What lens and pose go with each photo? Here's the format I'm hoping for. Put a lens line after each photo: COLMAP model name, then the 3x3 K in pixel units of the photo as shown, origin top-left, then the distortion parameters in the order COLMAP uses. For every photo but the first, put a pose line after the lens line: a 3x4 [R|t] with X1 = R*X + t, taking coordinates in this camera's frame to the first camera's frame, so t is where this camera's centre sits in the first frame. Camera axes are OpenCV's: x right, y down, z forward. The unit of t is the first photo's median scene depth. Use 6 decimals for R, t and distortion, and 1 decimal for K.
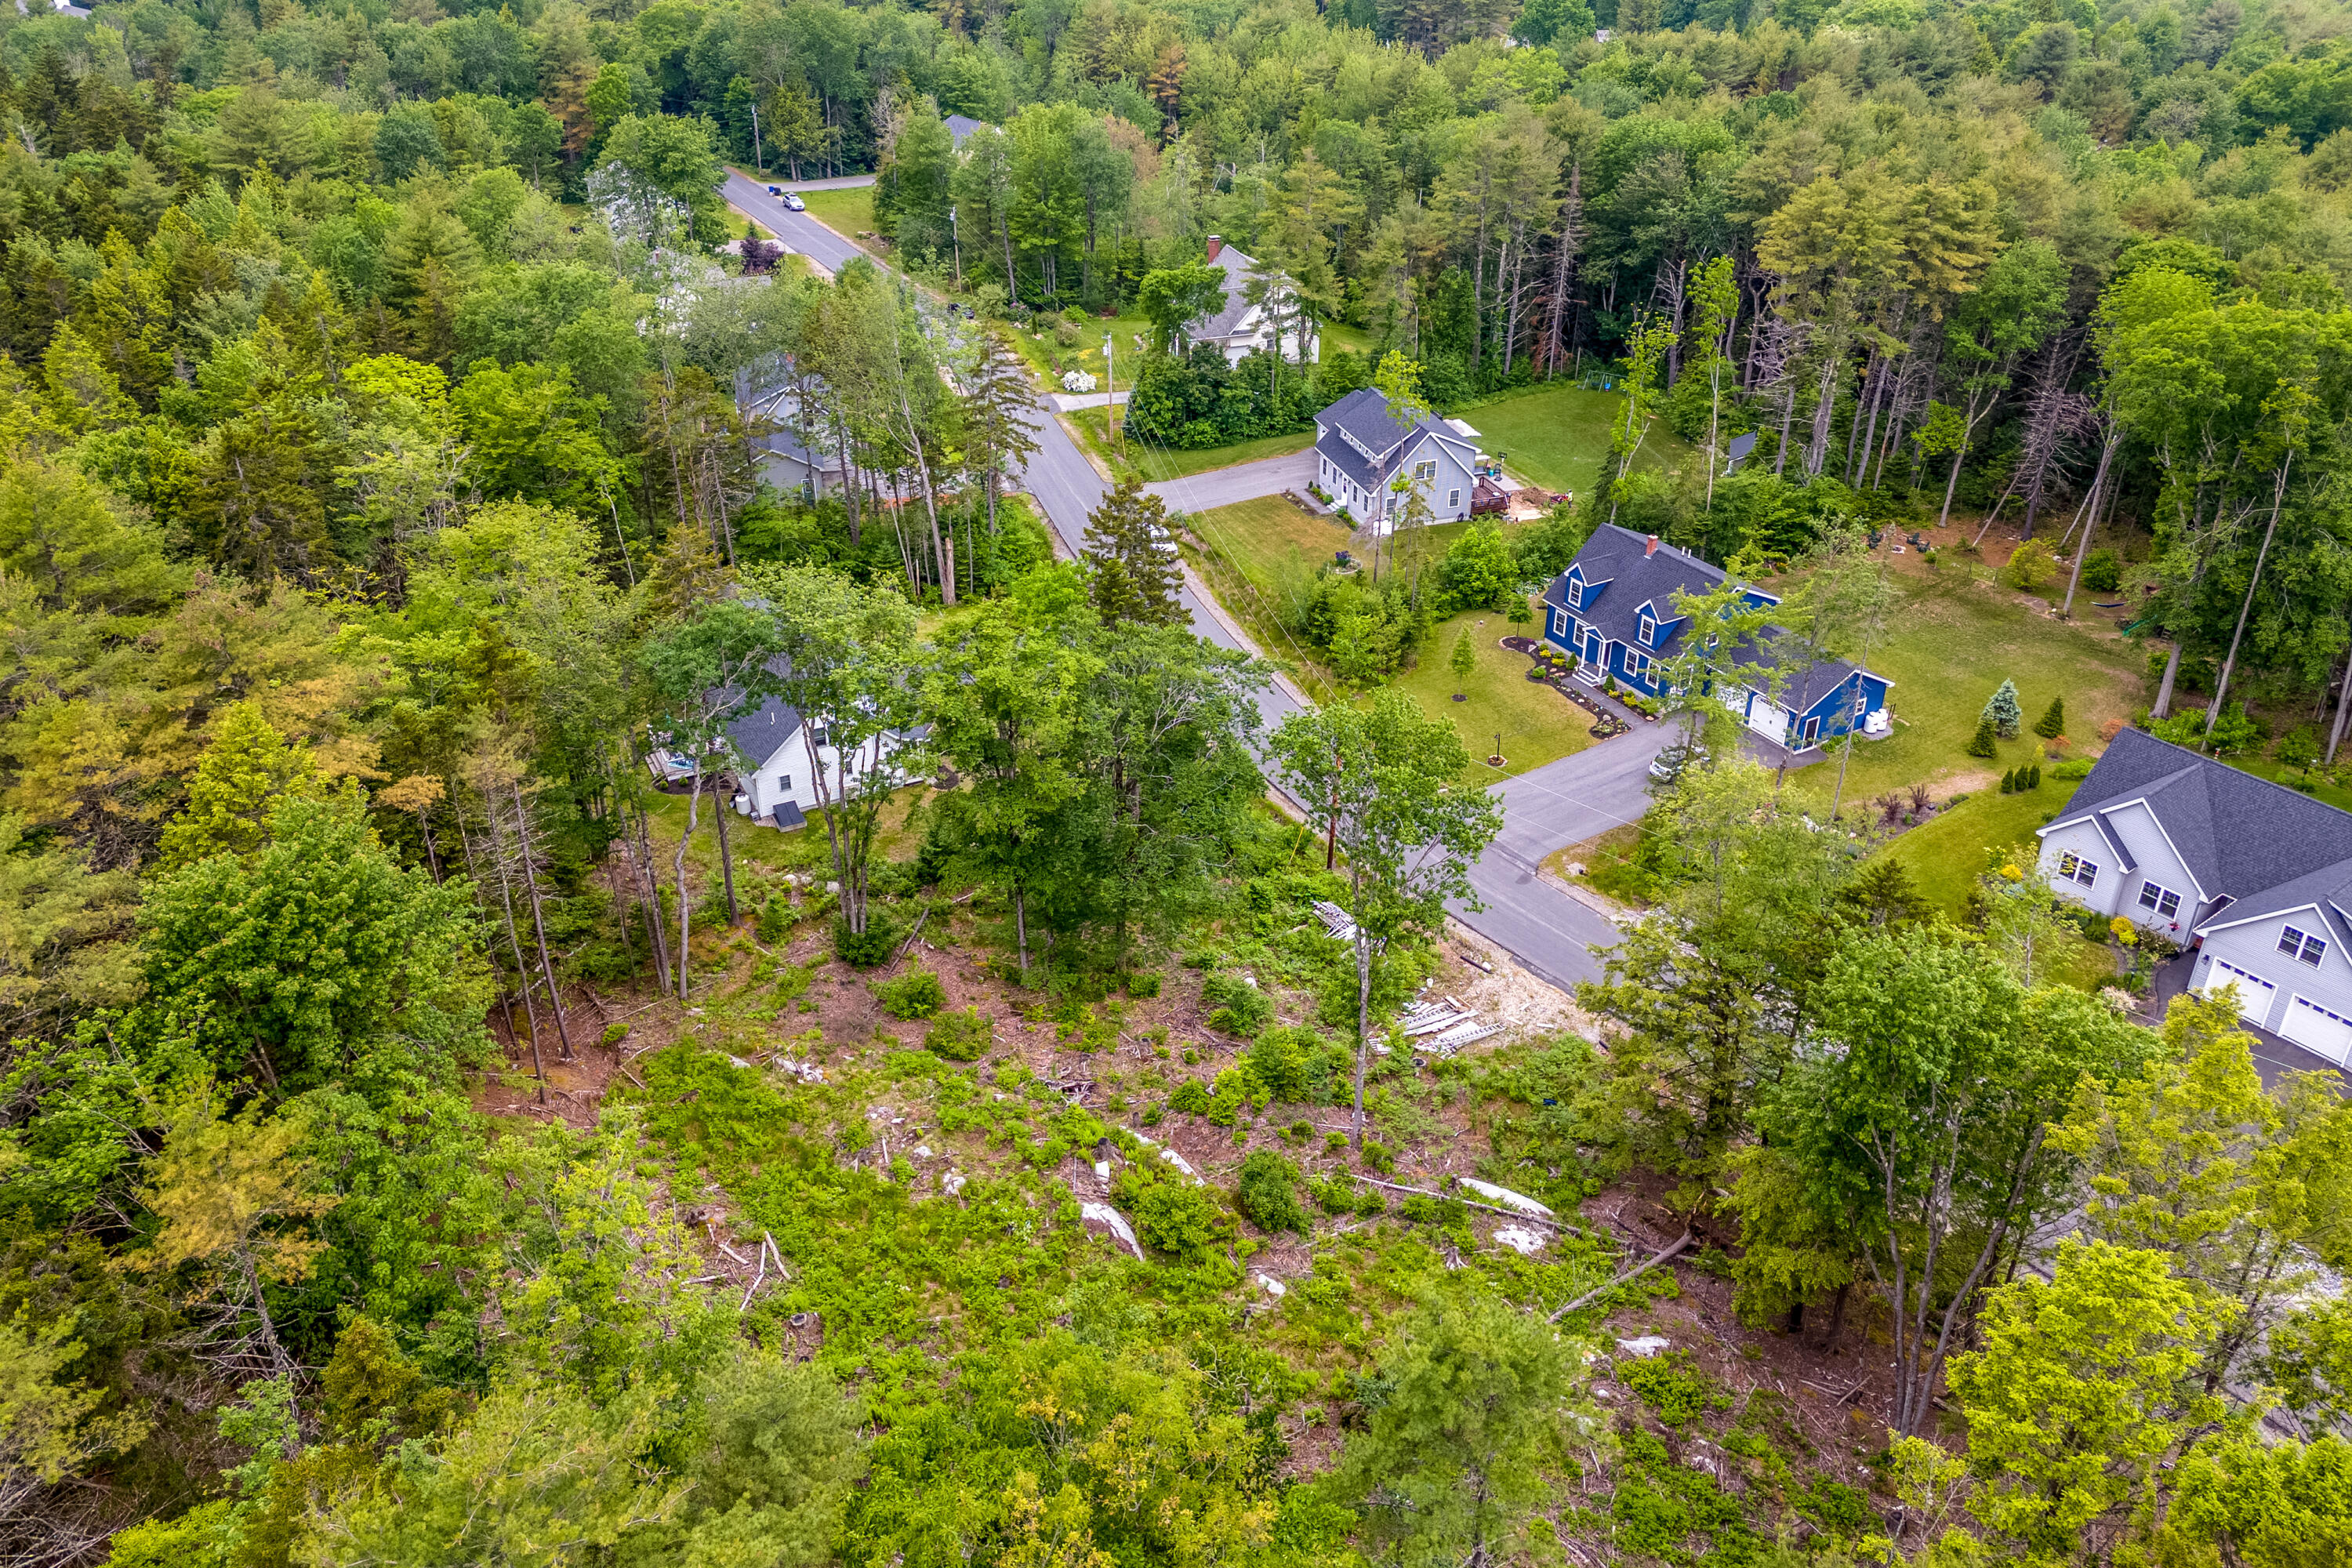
lens RADIAL K [[1691.8, 0, 1176.0], [0, 1691.8, 784.0], [0, 0, 1]] dist [0.064955, -0.047809]
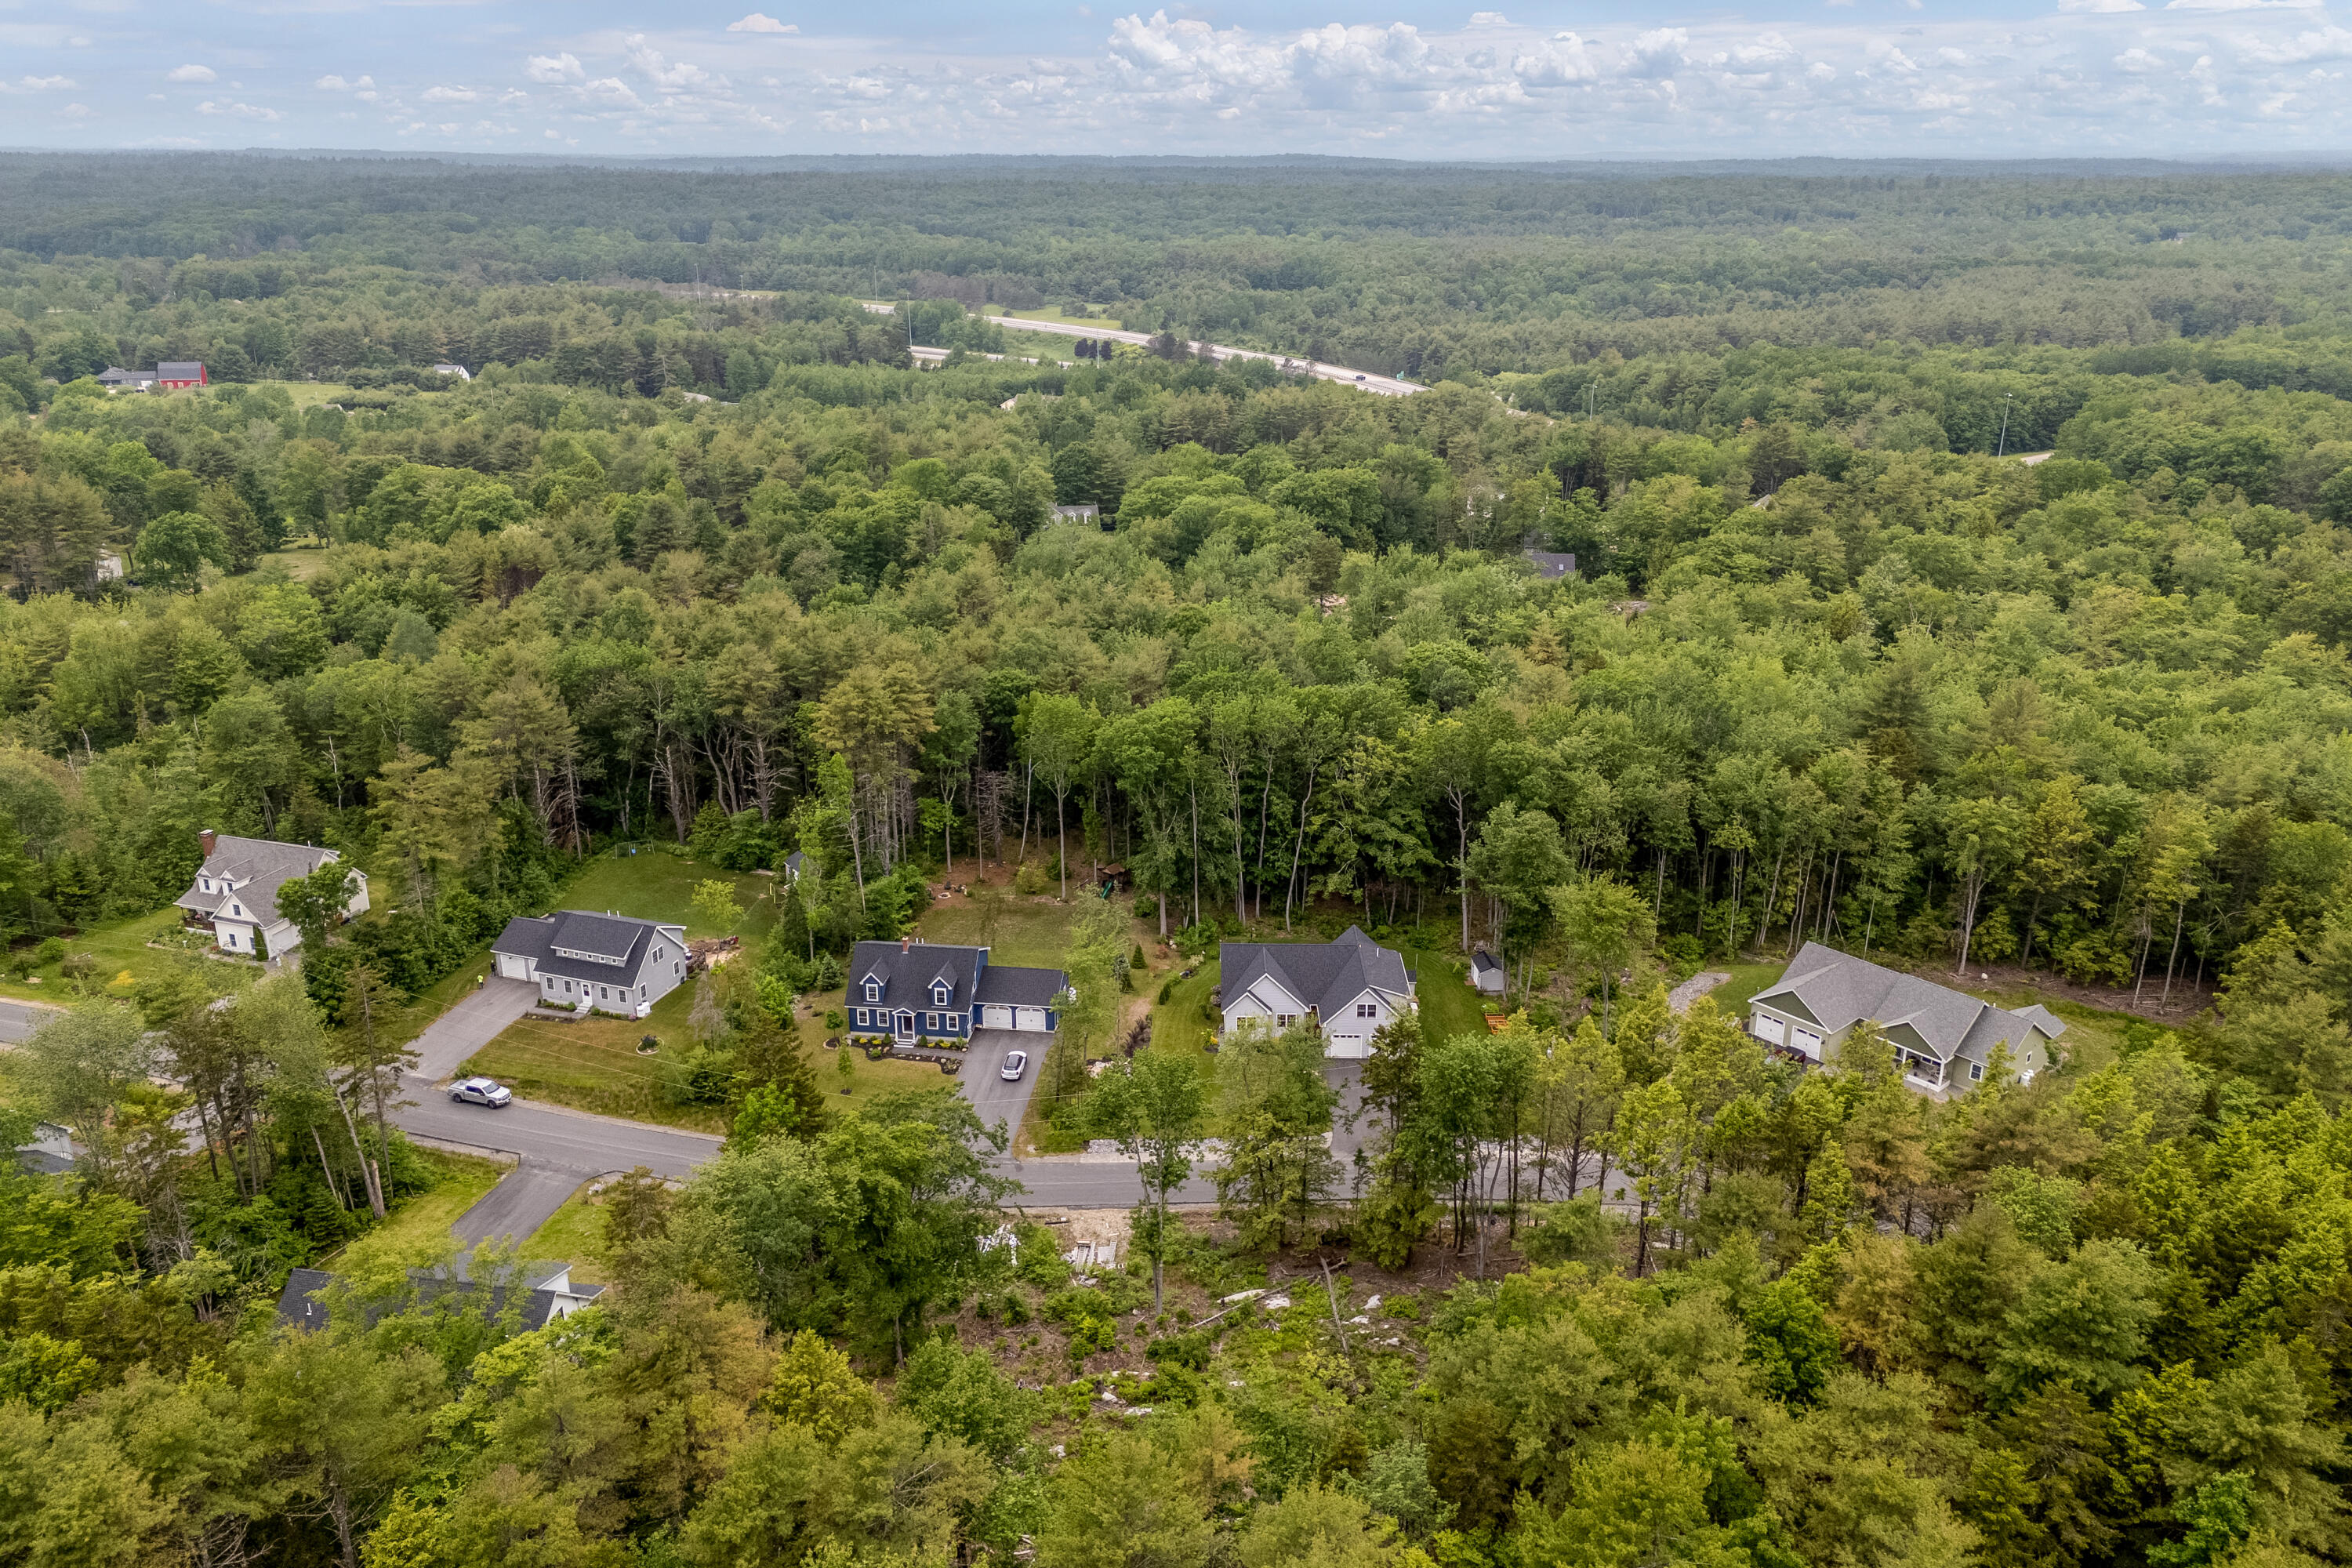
lens RADIAL K [[1691.8, 0, 1176.0], [0, 1691.8, 784.0], [0, 0, 1]] dist [0.064955, -0.047809]
pose [[0.632697, -0.272381, 0.724916, -0.591413], [0.412118, 0.910964, -0.017404, -0.142698], [-0.655632, 0.309762, 0.688618, -0.202885]]
